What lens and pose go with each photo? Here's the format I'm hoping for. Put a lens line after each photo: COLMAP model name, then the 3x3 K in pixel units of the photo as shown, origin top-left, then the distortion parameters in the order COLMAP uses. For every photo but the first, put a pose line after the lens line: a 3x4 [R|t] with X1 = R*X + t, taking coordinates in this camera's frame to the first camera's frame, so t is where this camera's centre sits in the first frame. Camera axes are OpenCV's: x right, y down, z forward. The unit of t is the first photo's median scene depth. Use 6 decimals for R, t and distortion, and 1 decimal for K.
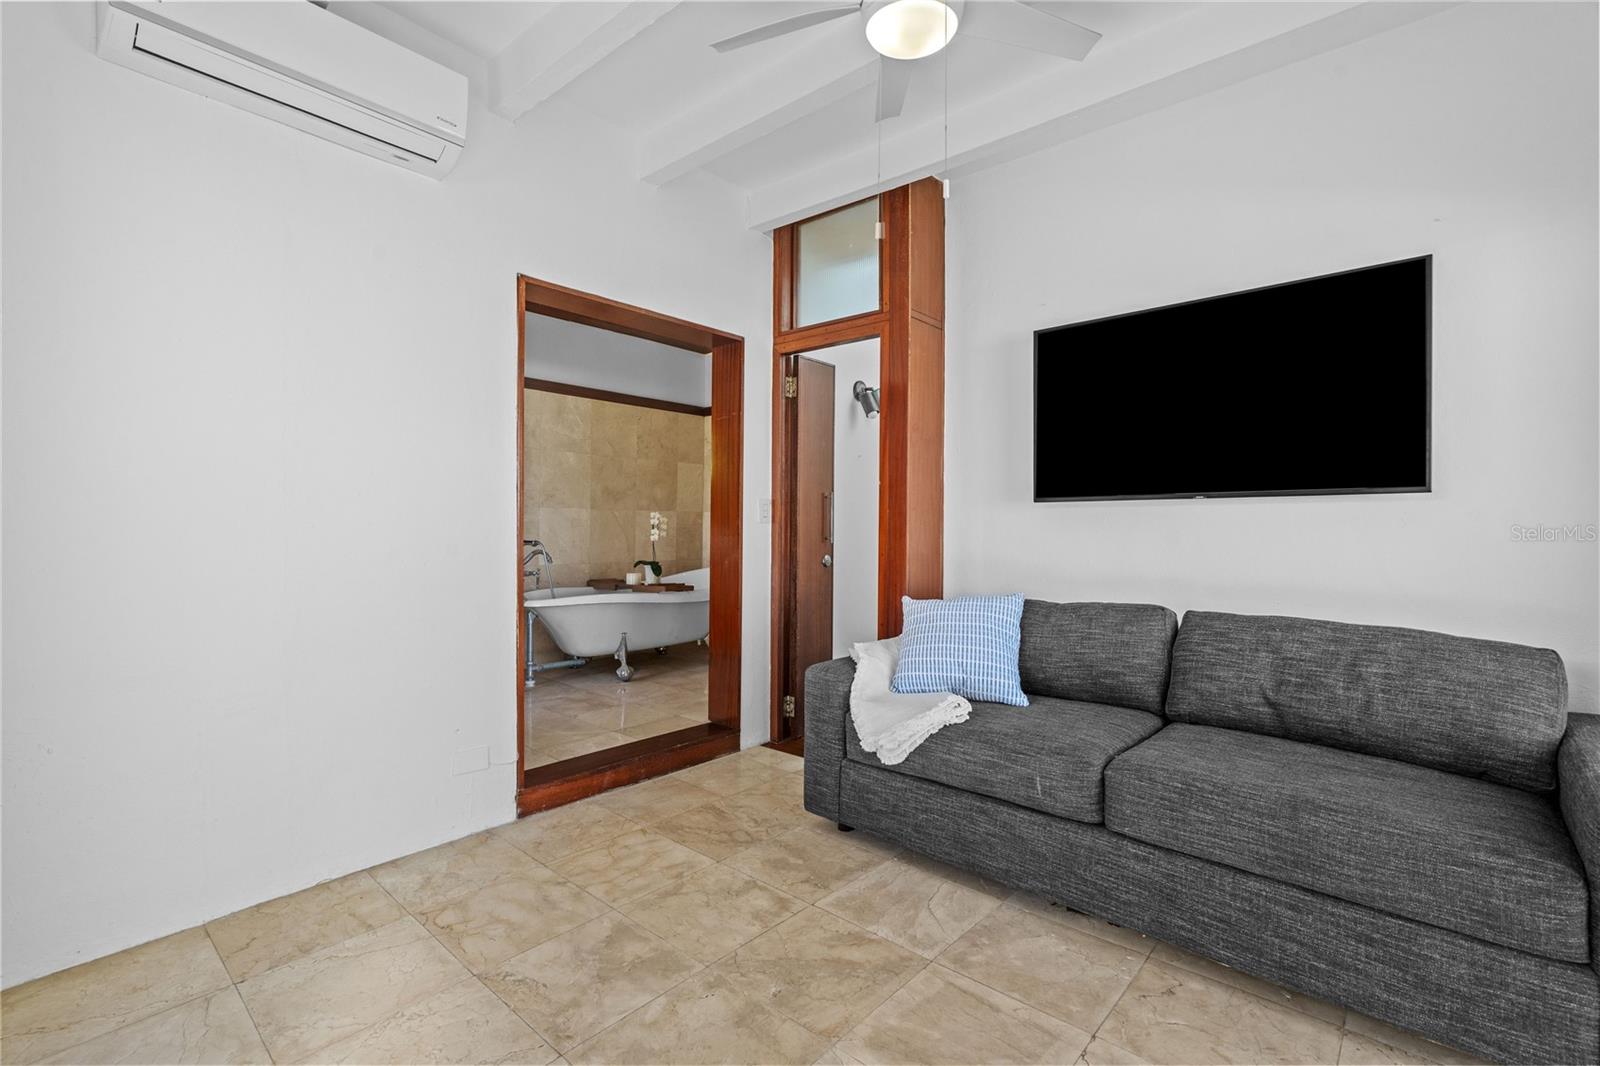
lens RADIAL K [[714.9, 0, 800.0], [0, 714.9, 533.0], [0, 0, 1]] dist [-0.002270, 0.001238]
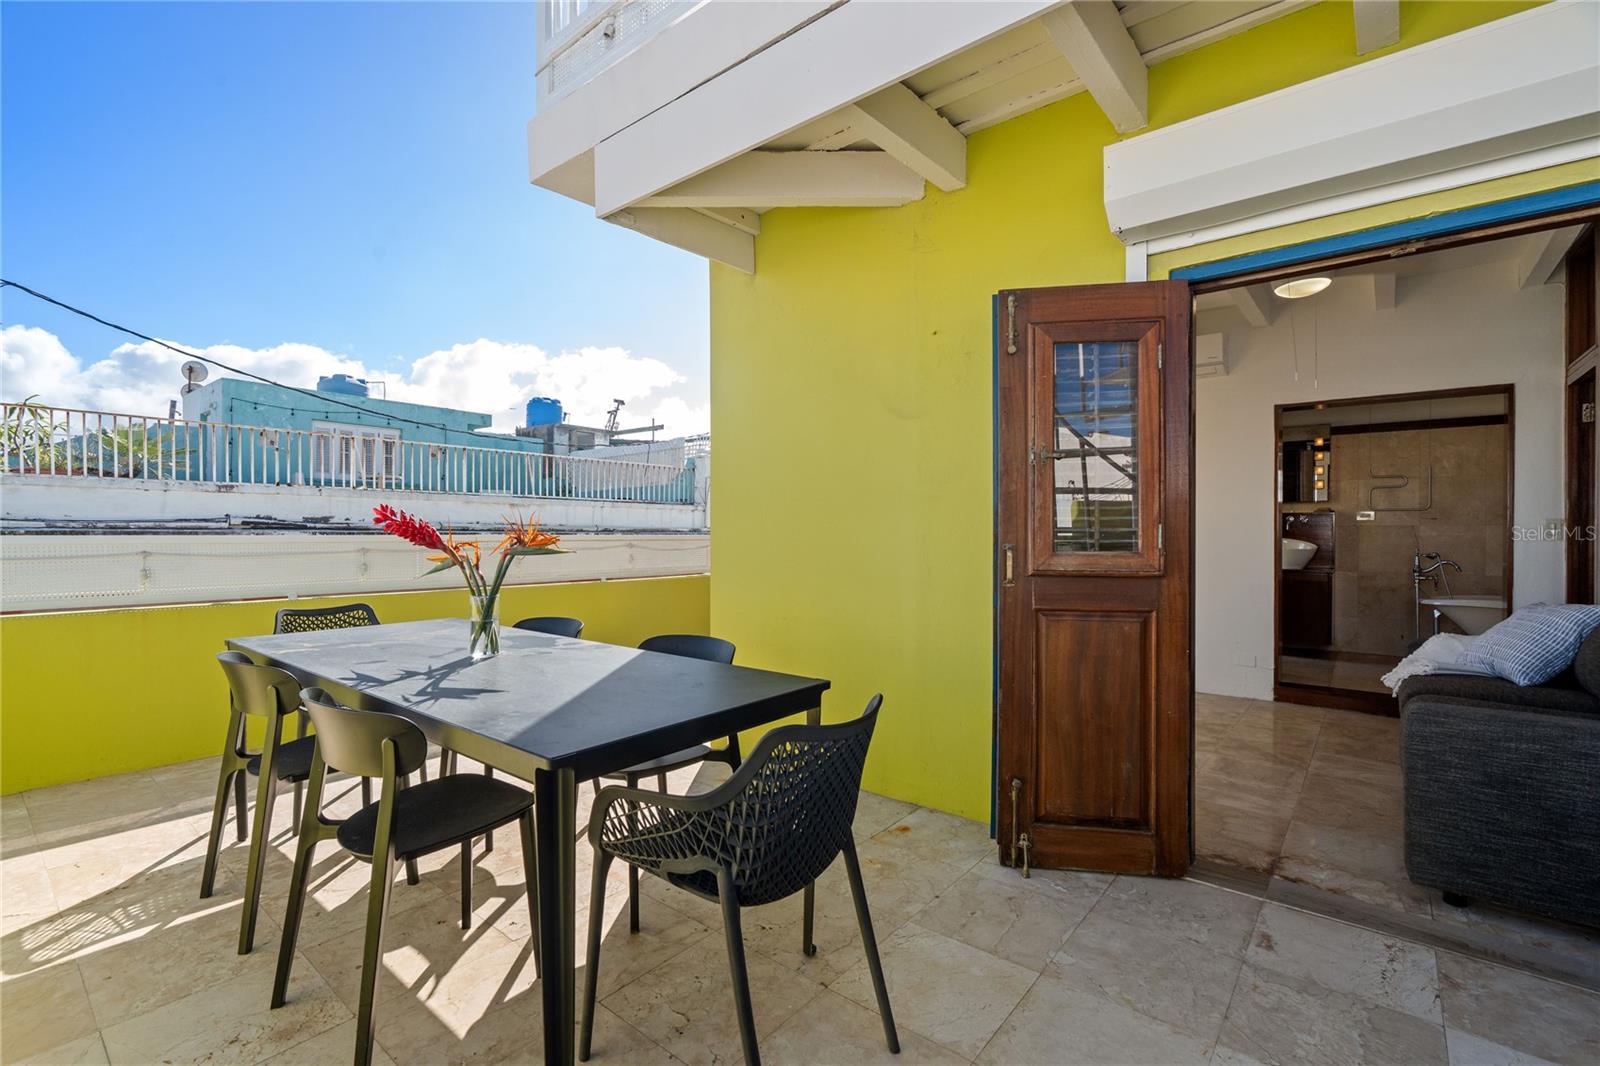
lens RADIAL K [[714.9, 0, 800.0], [0, 714.9, 533.0], [0, 0, 1]] dist [-0.002270, 0.001238]
pose [[0.044711, -0.006664, -0.998978, 1.877359], [-0.009075, 0.999934, -0.007077, -0.012065], [0.998959, 0.009382, 0.044648, -0.416693]]
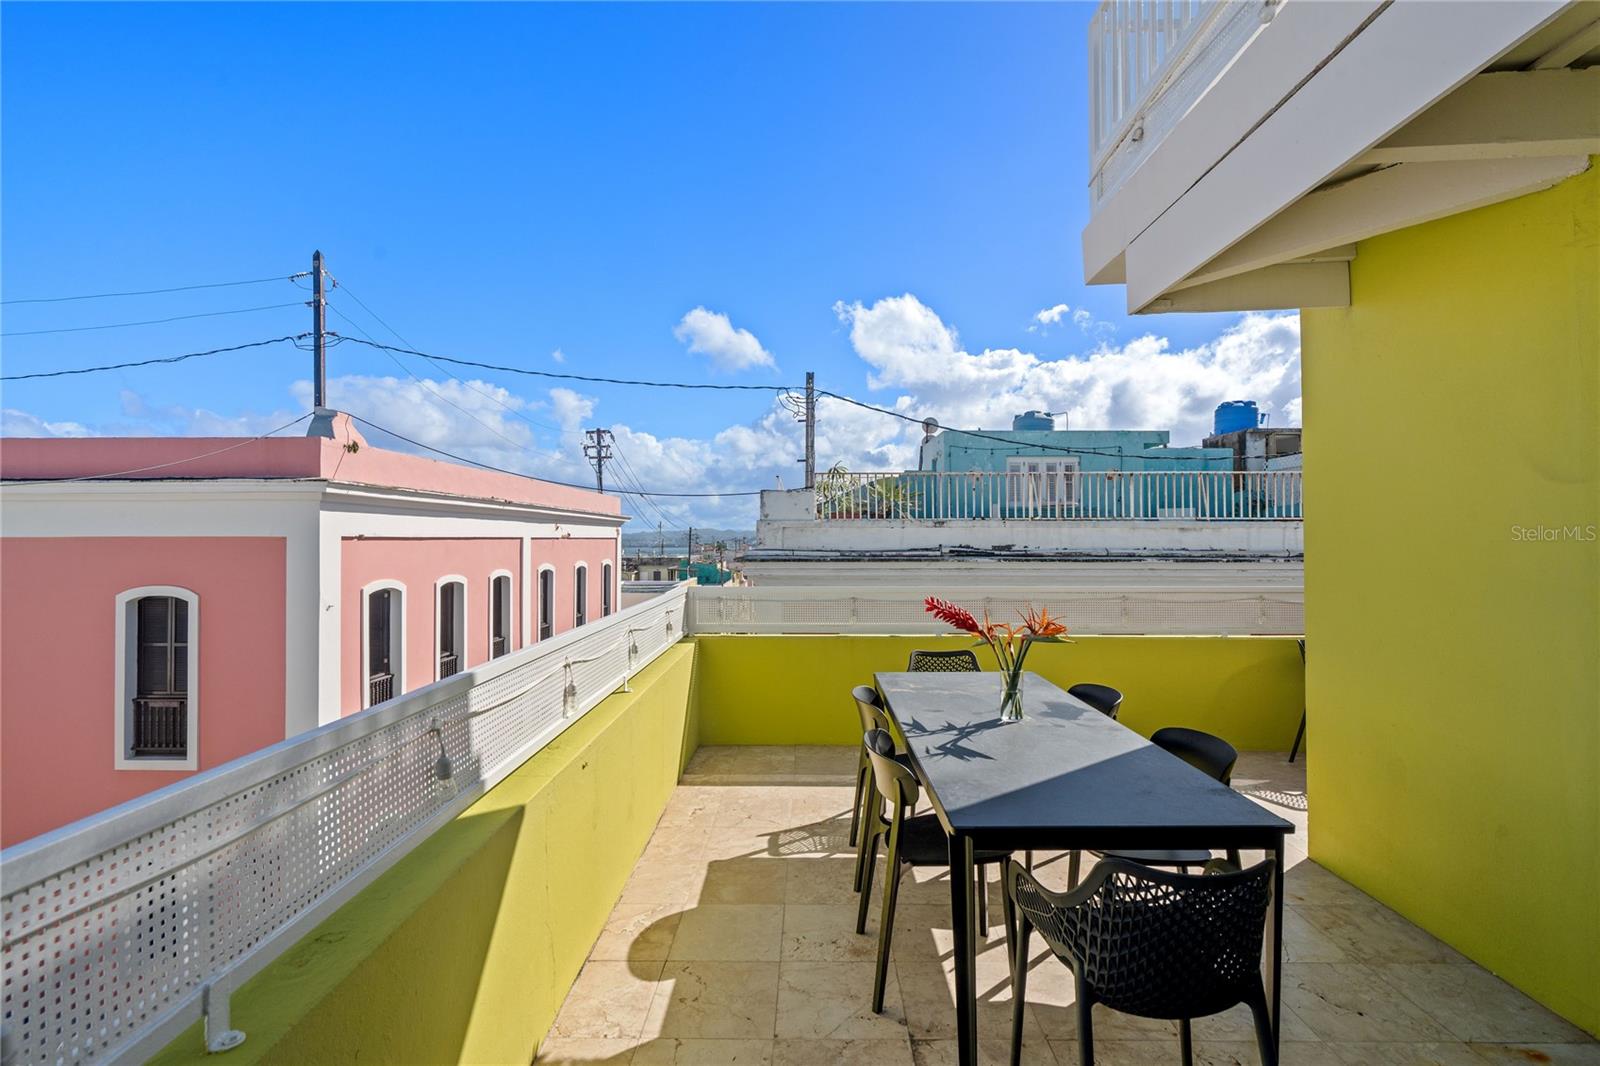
lens RADIAL K [[748.9, 0, 797.5], [0, 748.9, 537.5], [0, 0, 1]] dist [0.001624, 0.000655]
pose [[-0.754919, -0.010383, -0.655736, 1.983835], [-0.010280, 0.999939, -0.003998, -0.159895], [0.655737, 0.003723, -0.754980, -0.050294]]
